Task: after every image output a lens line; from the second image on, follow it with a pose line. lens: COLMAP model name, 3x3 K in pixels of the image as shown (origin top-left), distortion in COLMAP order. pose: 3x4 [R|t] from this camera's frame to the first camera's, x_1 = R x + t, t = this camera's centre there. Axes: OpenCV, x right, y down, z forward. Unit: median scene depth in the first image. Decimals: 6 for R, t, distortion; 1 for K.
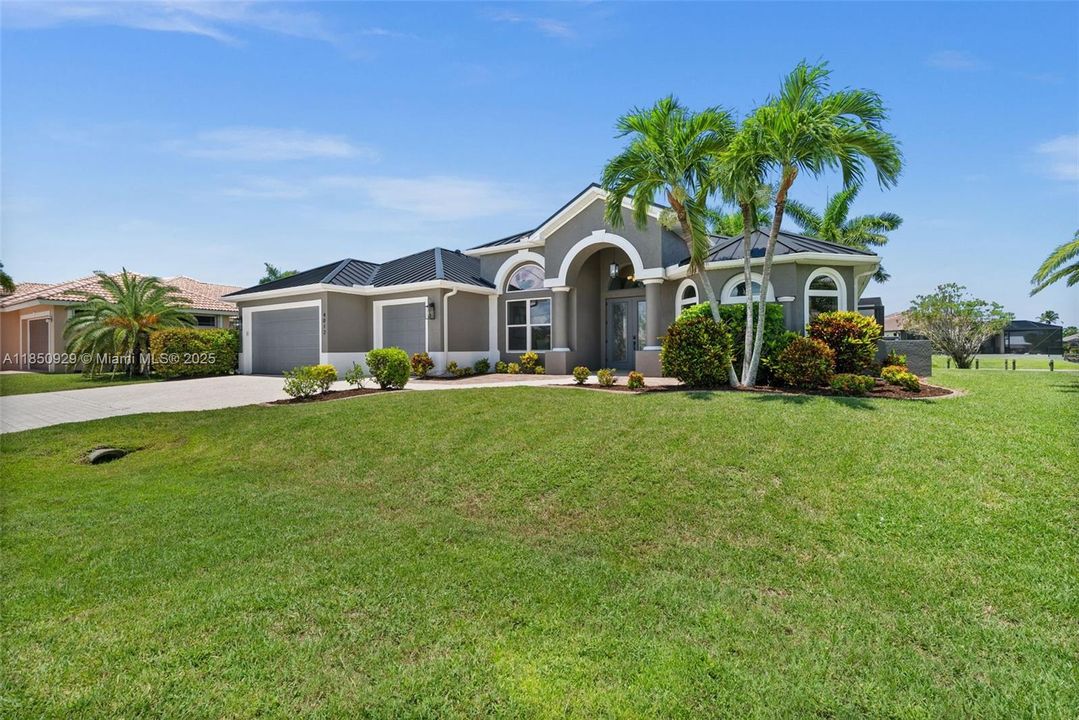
lens RADIAL K [[426.9, 0, 539.8], [0, 426.9, 355.0], [0, 0, 1]] dist [0.001192, -0.000103]
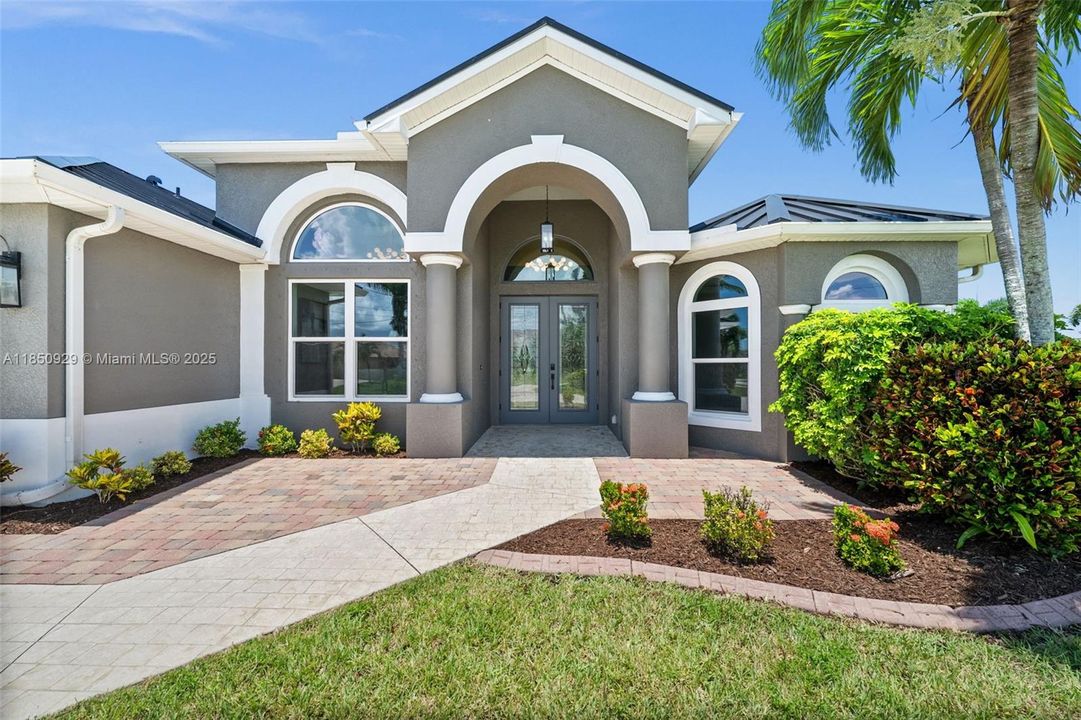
lens RADIAL K [[427.7, 0, 543.7], [0, 427.7, 359.9], [0, 0, 1]] dist [0.001192, -0.000103]
pose [[0.863953, 0.006973, 0.503524, -0.079023], [0.003636, 0.999792, -0.020084, -0.039491], [-0.503559, 0.019182, 0.863748, 0.533327]]
